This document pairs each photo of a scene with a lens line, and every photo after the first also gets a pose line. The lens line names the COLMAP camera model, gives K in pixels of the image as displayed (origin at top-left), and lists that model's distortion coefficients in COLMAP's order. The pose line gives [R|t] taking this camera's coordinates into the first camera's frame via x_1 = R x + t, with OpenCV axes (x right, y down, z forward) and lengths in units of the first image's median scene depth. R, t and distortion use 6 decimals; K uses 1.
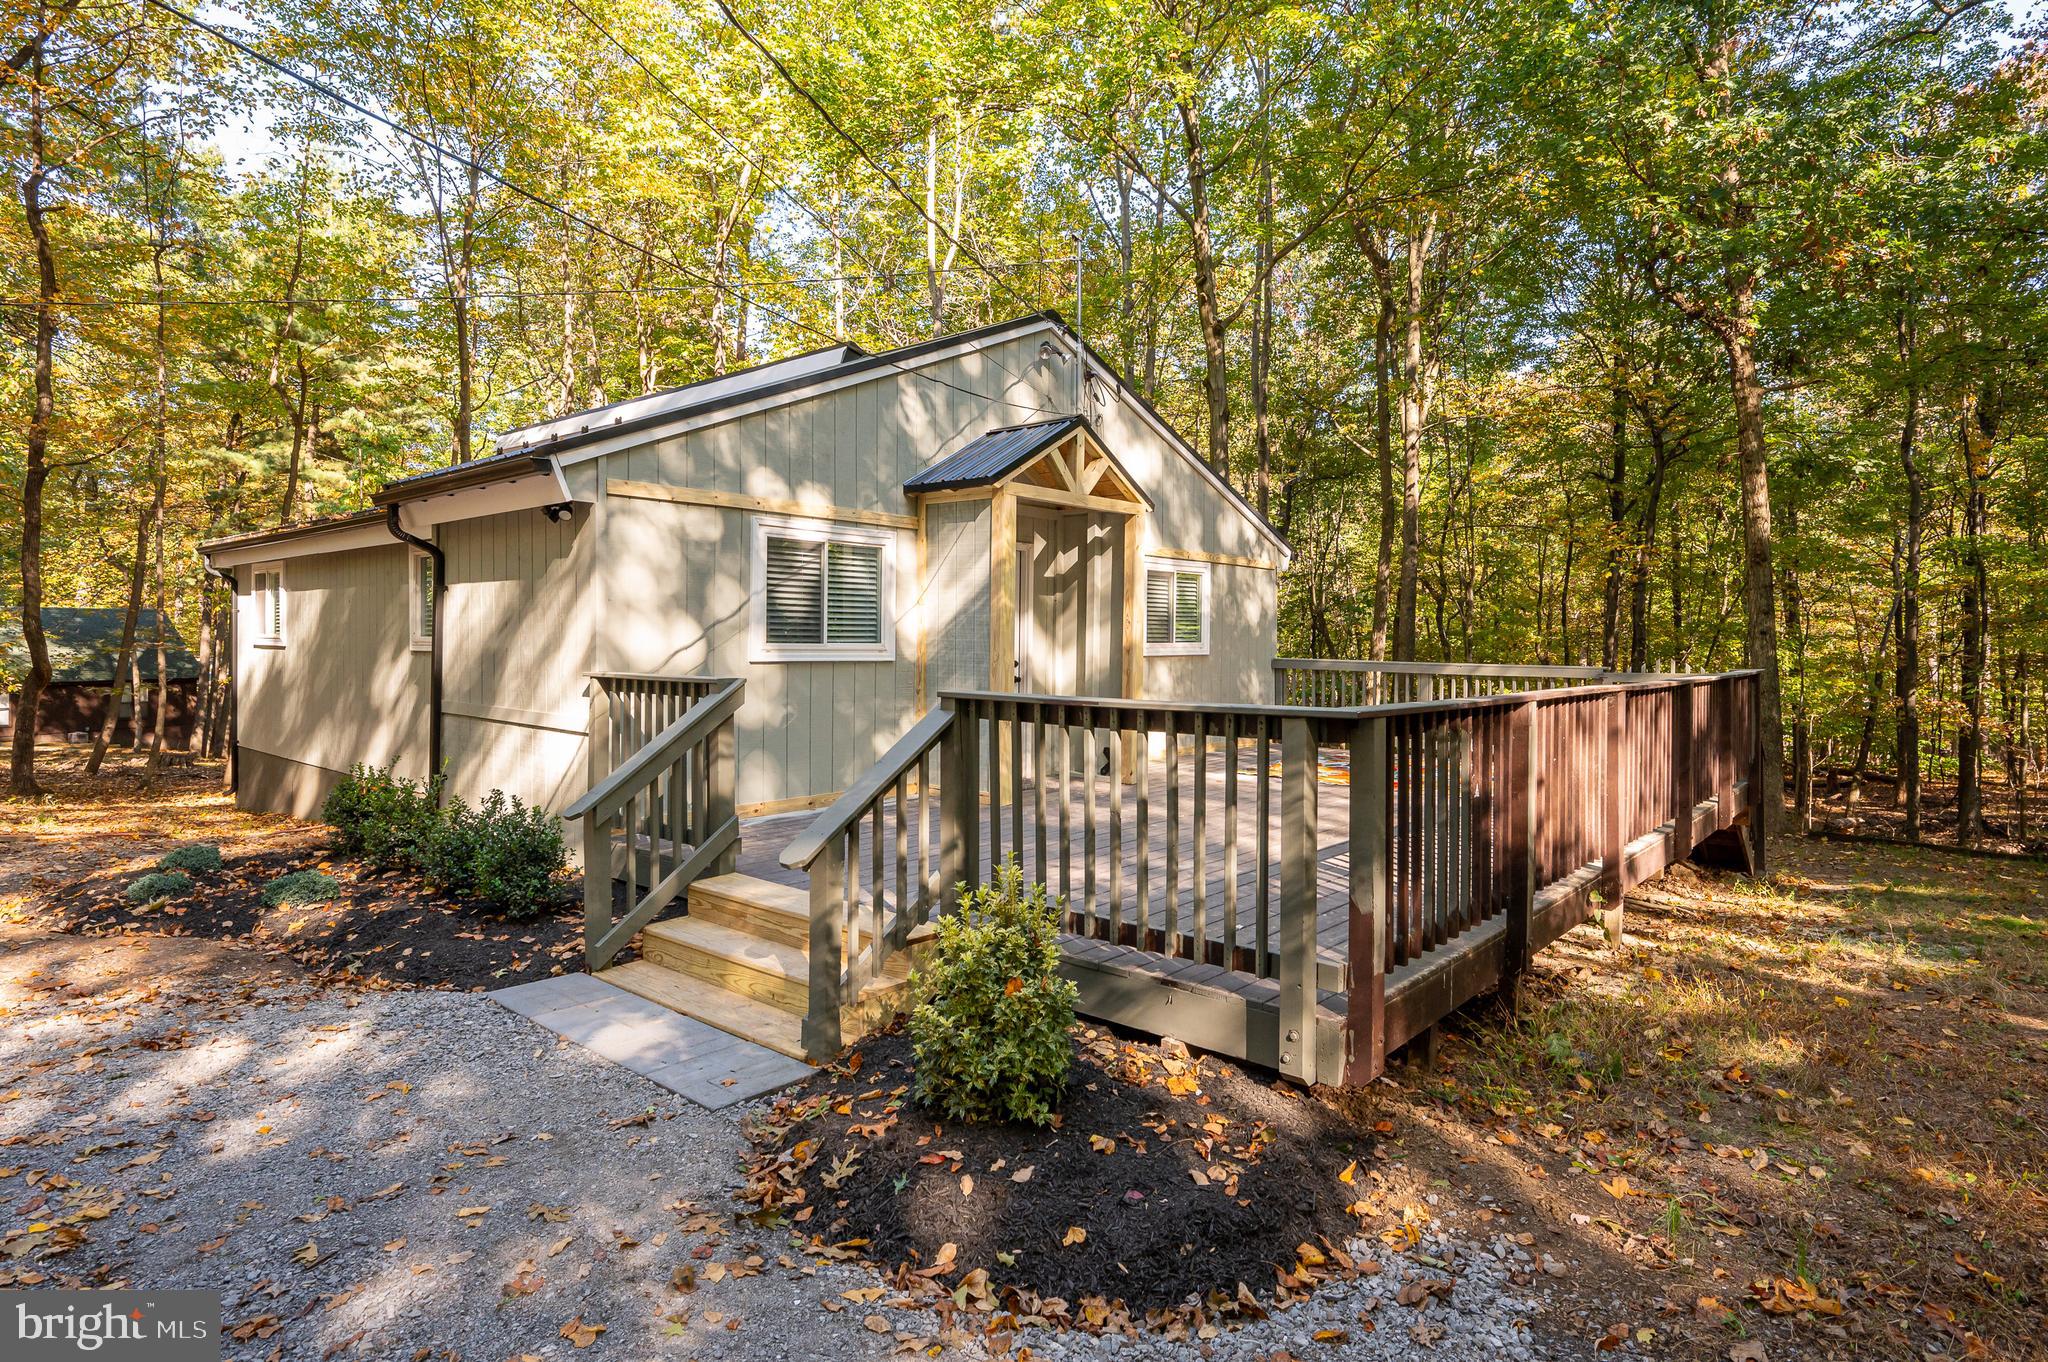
lens RADIAL K [[1096.3, 0, 1042.5], [0, 1096.3, 636.2], [0, 0, 1]] dist [-0.000927, 0.001004]
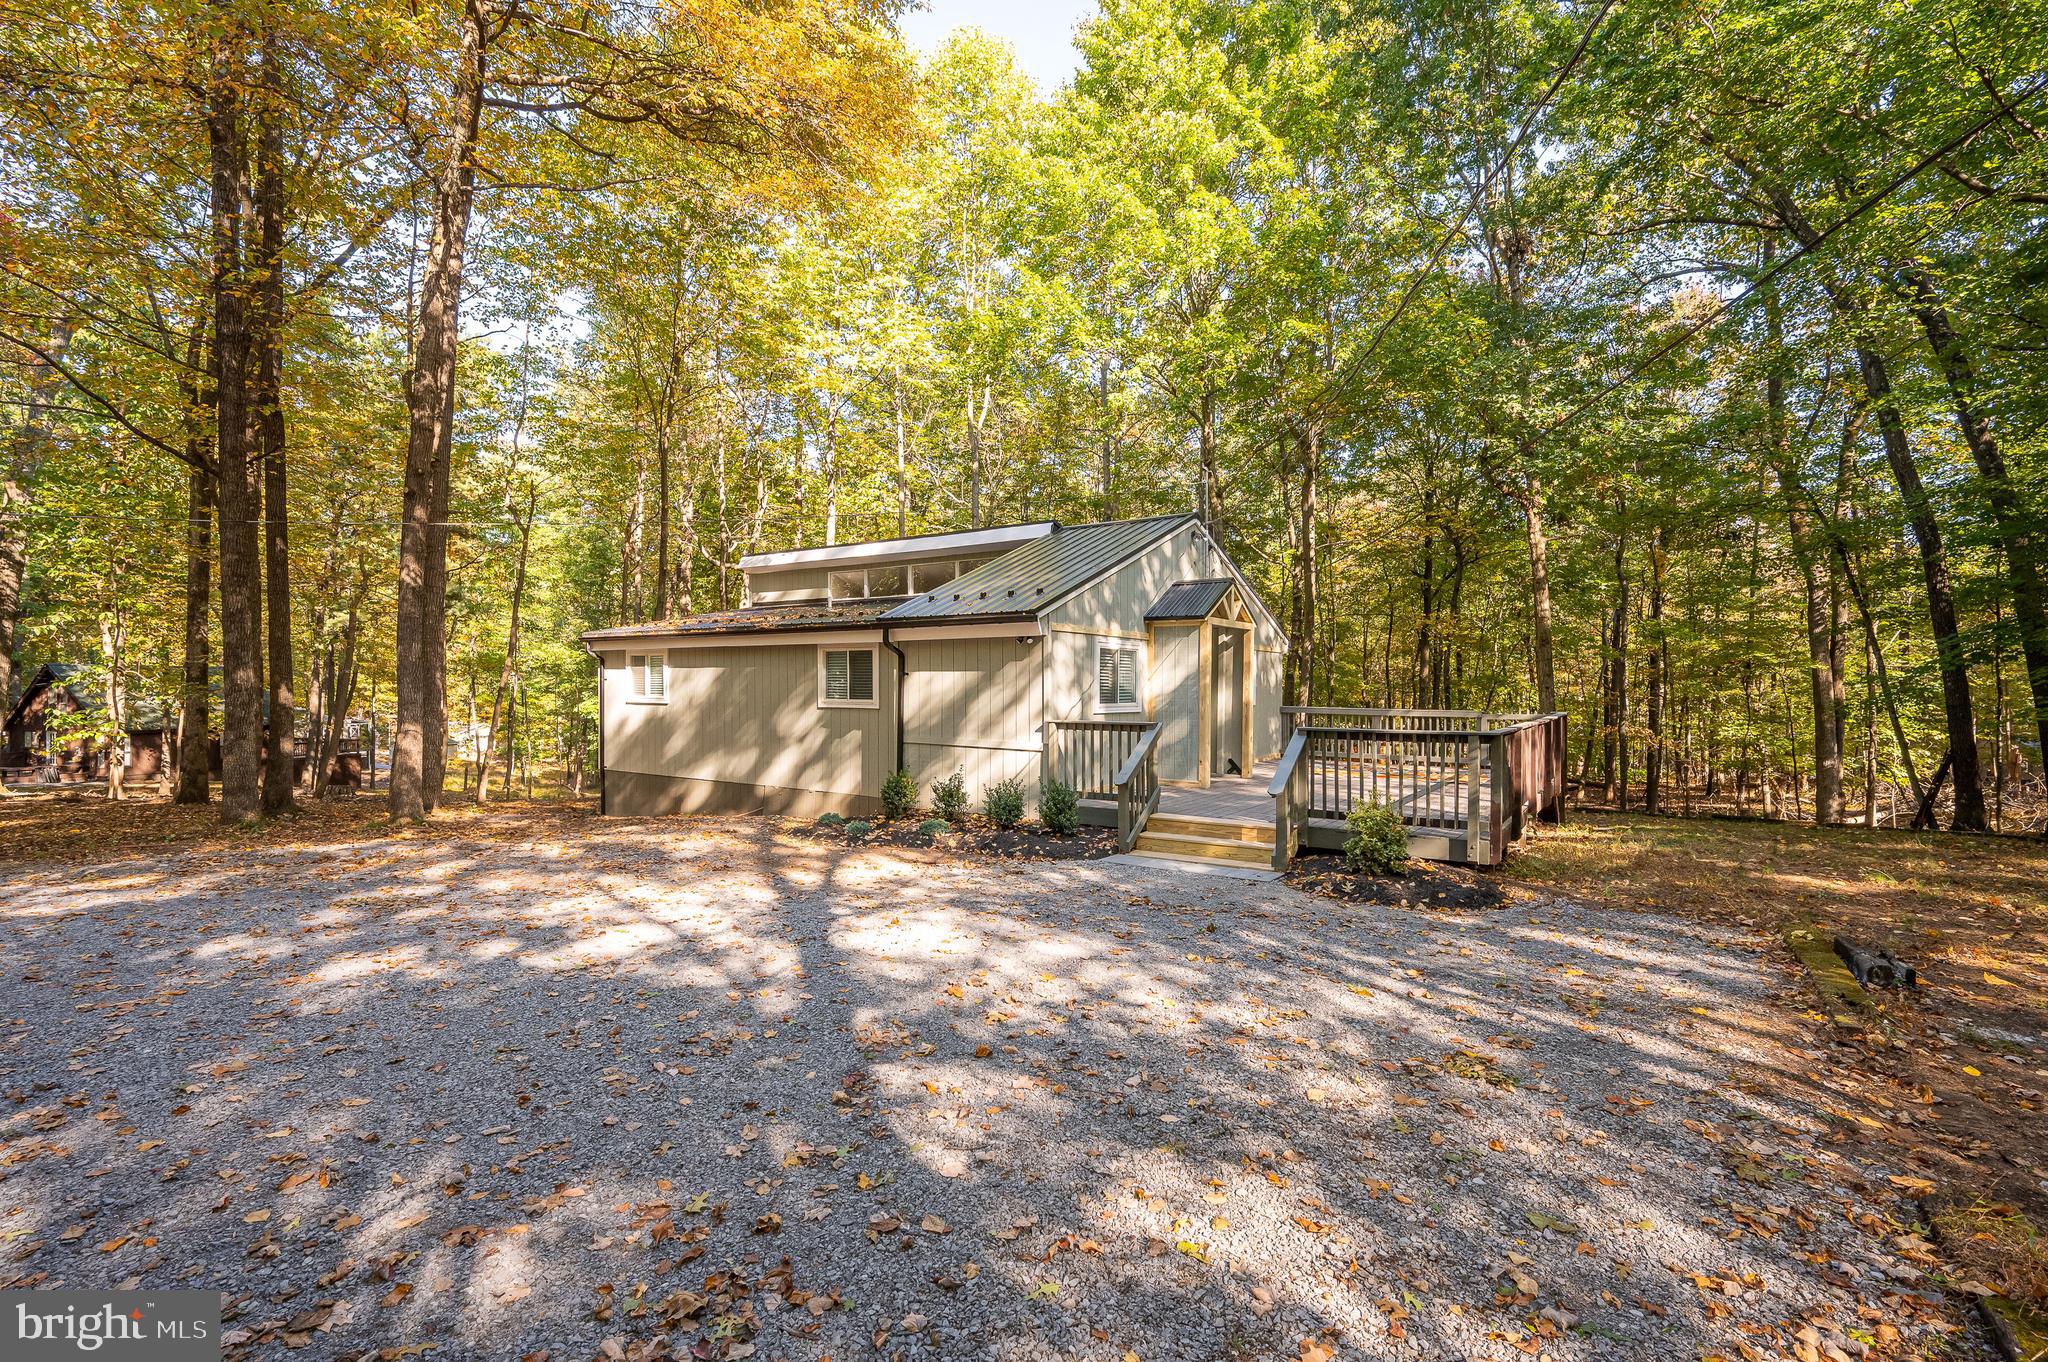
lens RADIAL K [[939.0, 0, 1017.1], [0, 939.0, 683.8], [0, 0, 1]] dist [0.003194, 0.000219]
pose [[0.993380, -0.004327, 0.114791, -0.553272], [0.004001, 0.999987, 0.003073, -0.032281], [-0.114803, -0.002594, 0.993385, -0.578725]]
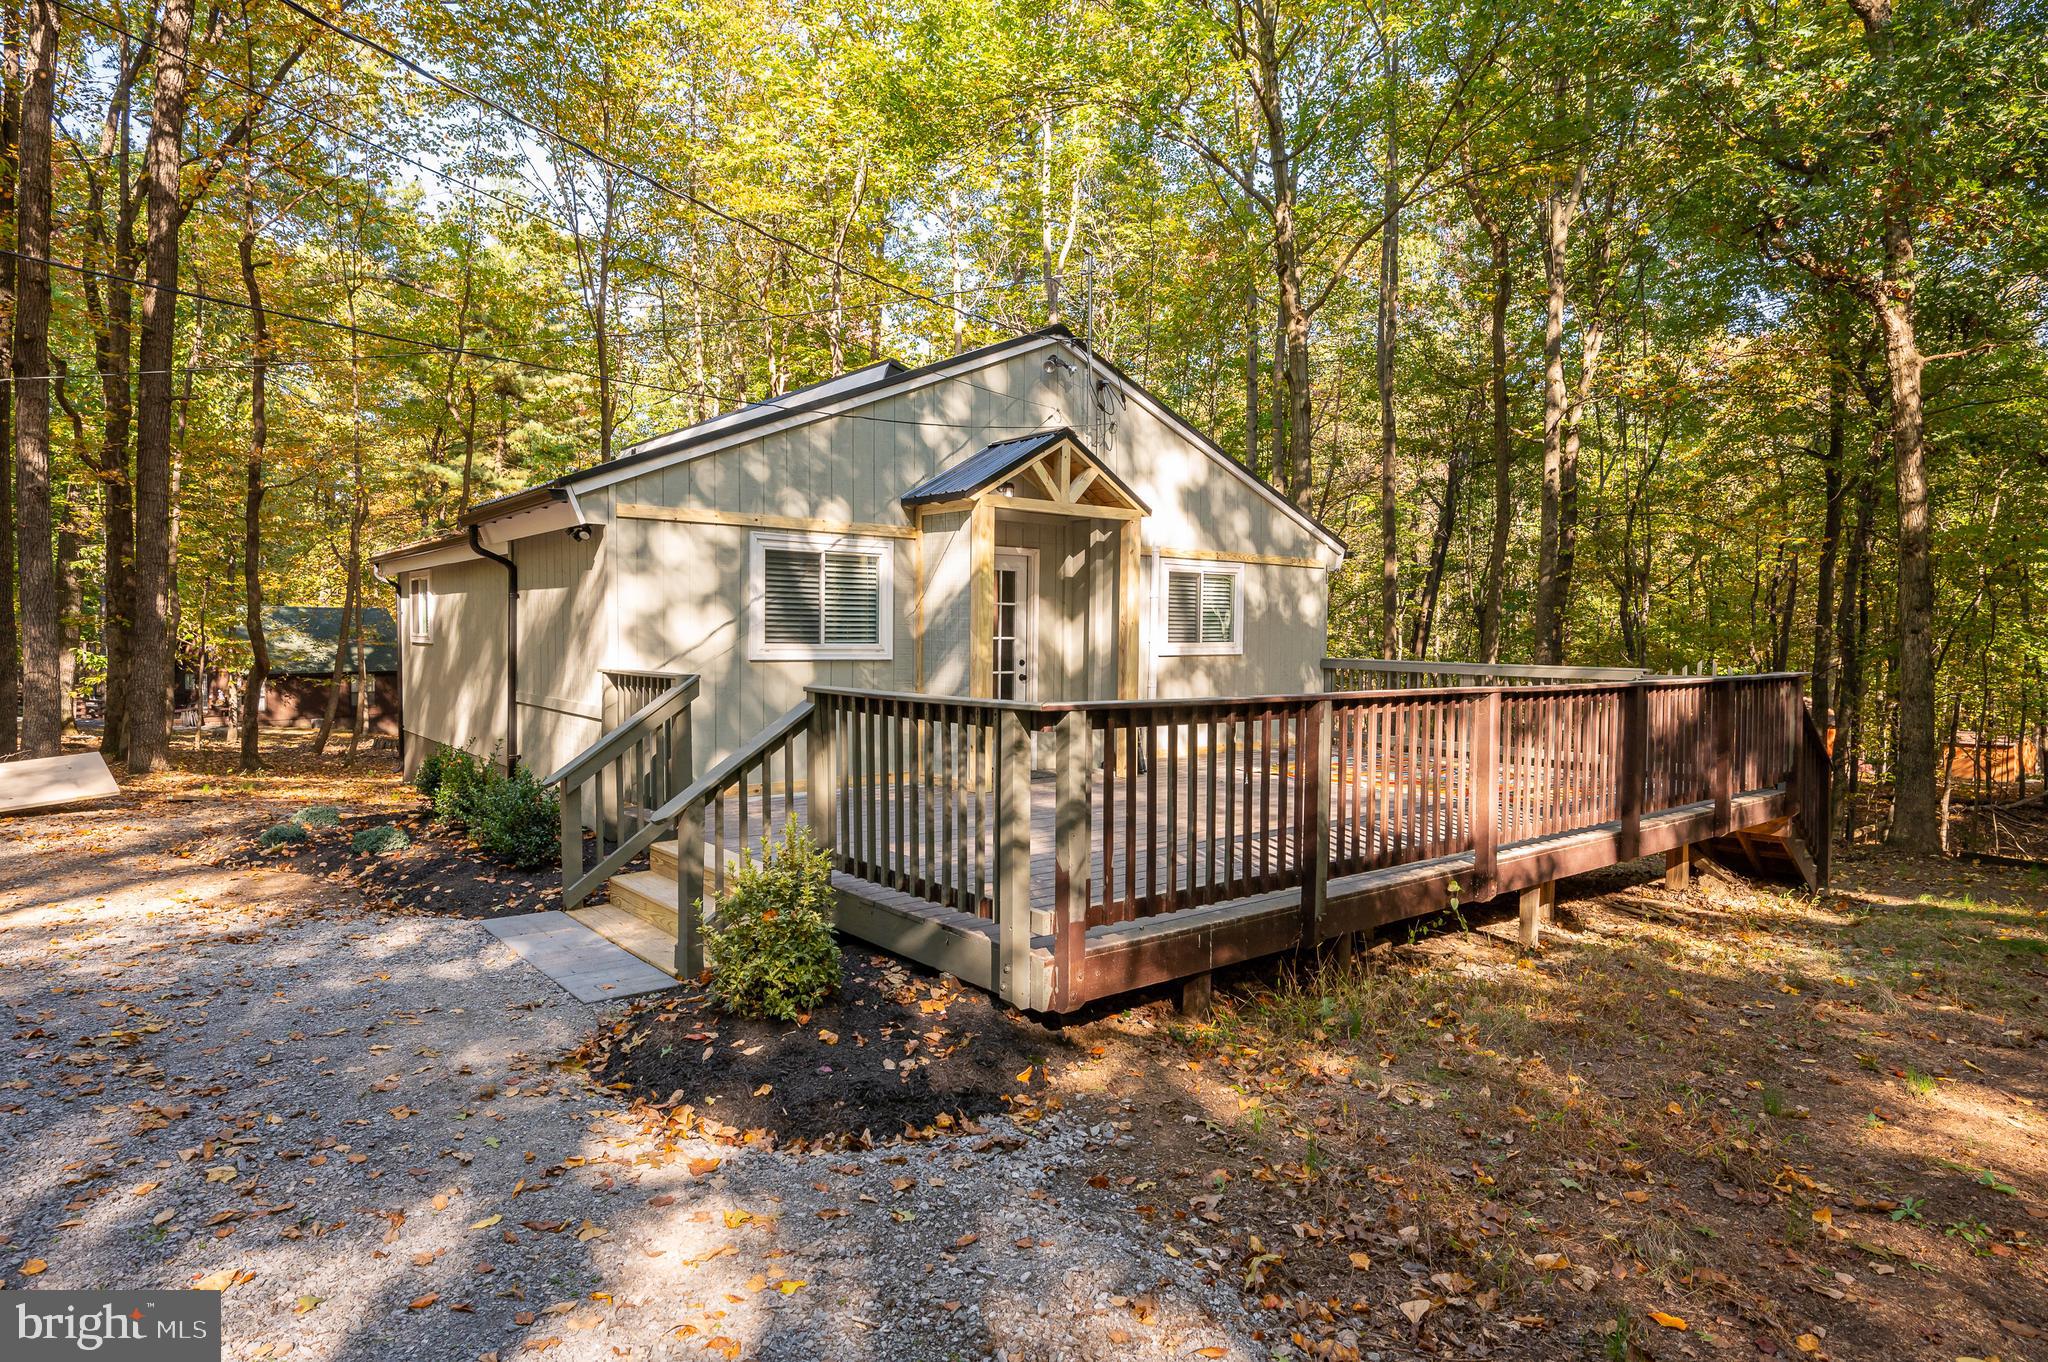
lens RADIAL K [[1145.9, 0, 1026.4], [0, 1145.9, 677.5], [0, 0, 1]] dist [-0.001421, -0.000451]
pose [[0.983722, 0.006900, -0.179563, 0.213991], [0.000429, 0.999169, 0.040745, -0.006617], [0.179695, -0.040159, 0.982902, -0.110736]]
